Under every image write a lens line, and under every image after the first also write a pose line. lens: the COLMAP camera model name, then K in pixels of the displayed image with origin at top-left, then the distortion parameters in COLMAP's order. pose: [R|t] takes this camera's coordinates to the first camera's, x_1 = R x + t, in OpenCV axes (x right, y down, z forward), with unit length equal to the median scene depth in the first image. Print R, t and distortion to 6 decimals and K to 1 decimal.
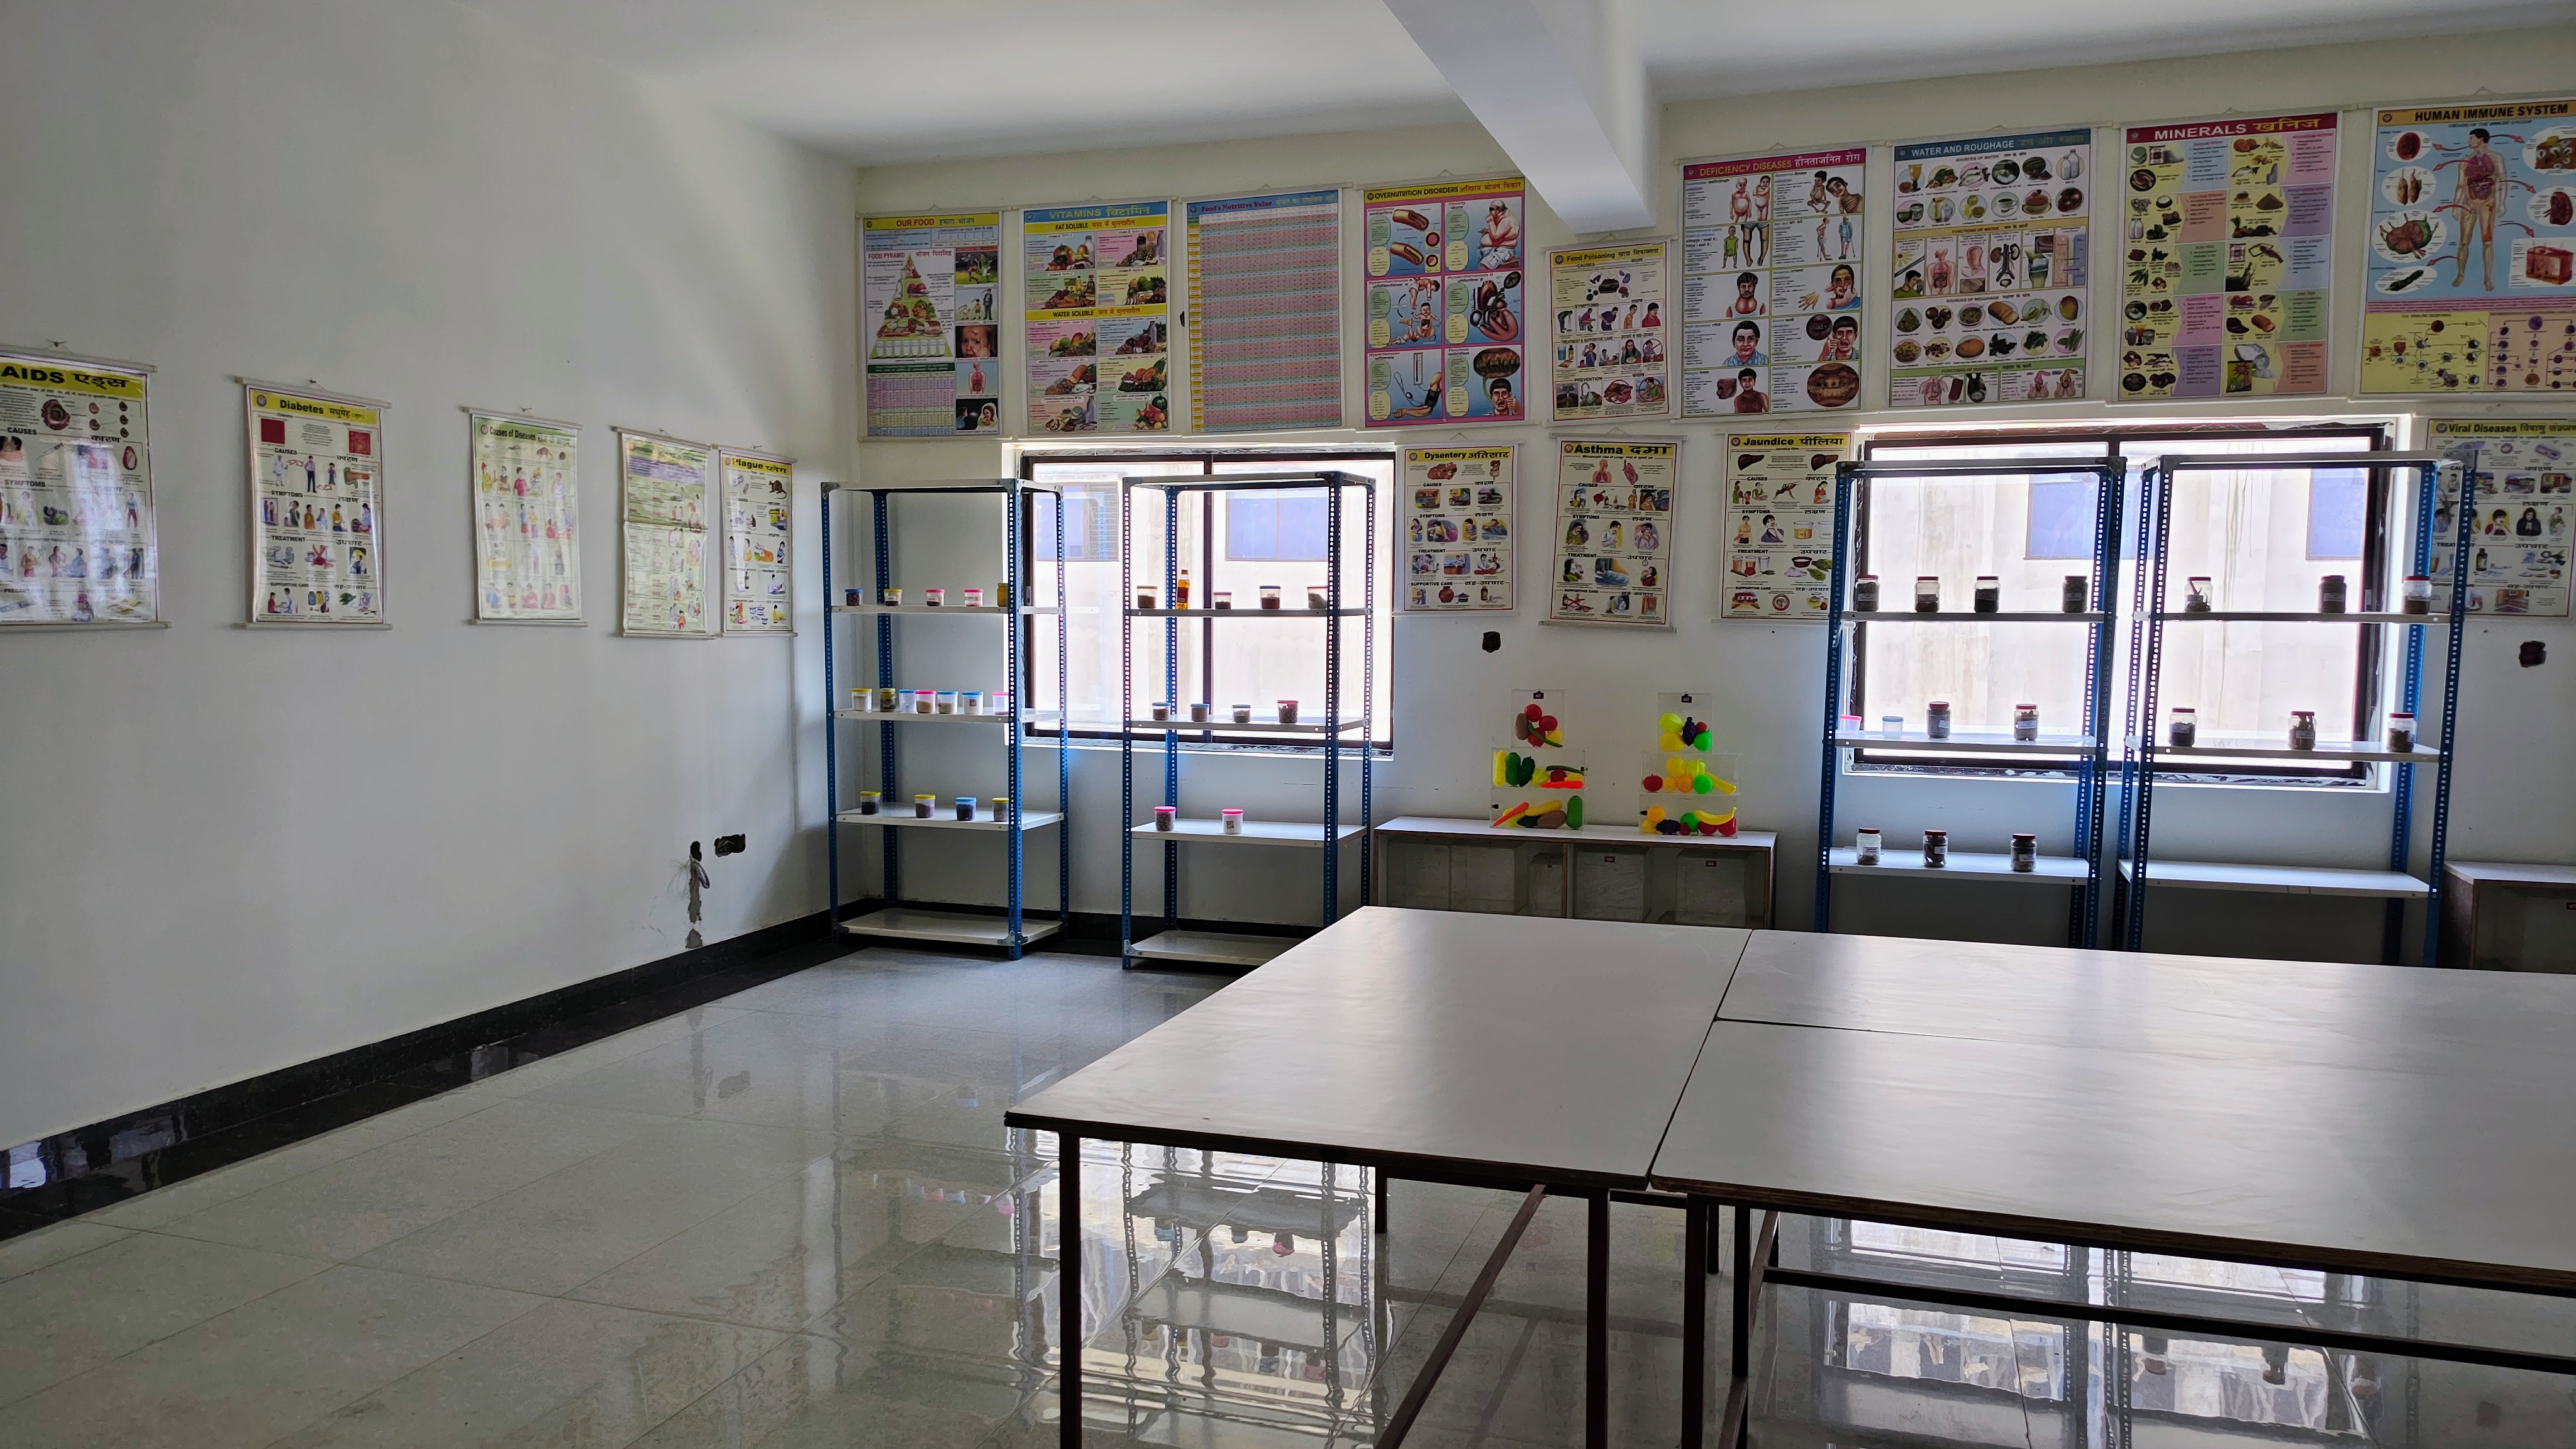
lens RADIAL K [[1714.5, 0, 1288.0], [0, 1714.5, 724.5], [0, 0, 1]] dist [-0.002149, -0.000375]
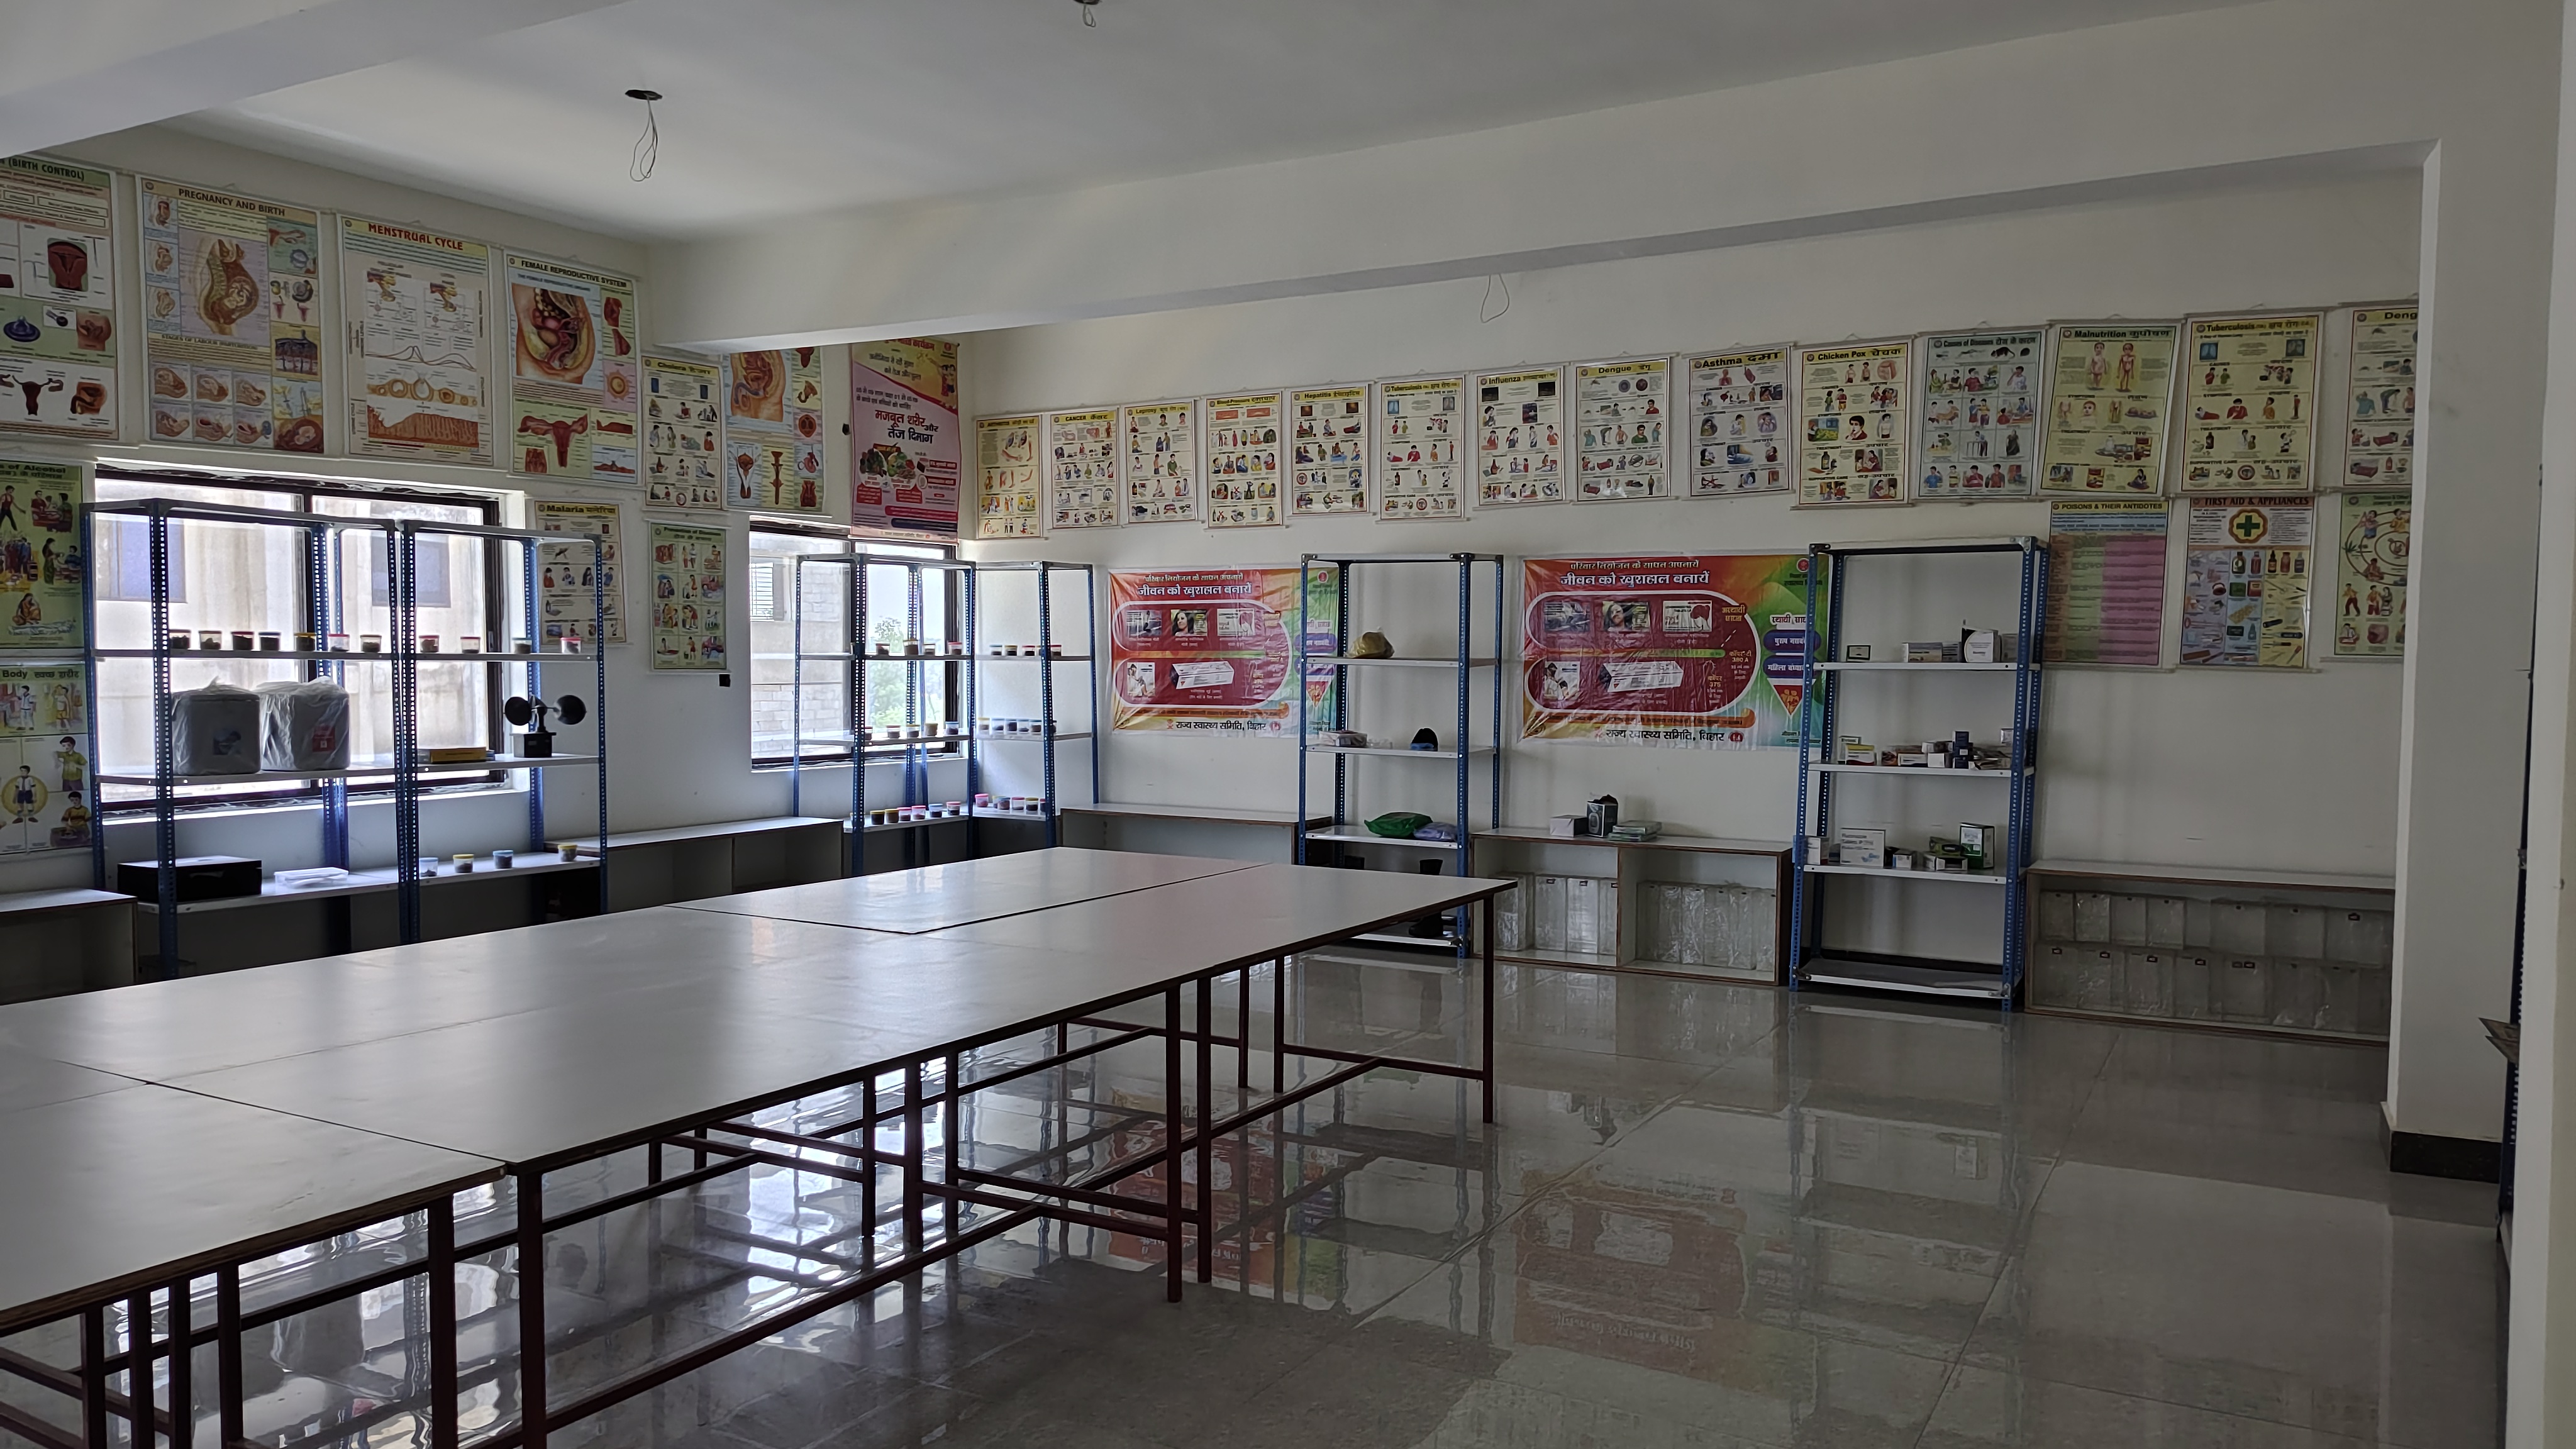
lens RADIAL K [[1714.5, 0, 1288.0], [0, 1714.5, 724.5], [0, 0, 1]] dist [-0.002149, -0.000375]
pose [[0.200428, -0.042055, 0.978805, -0.923804], [0.062397, 0.997598, 0.030086, -0.024200], [-0.977719, 0.055044, 0.202571, 0.308912]]
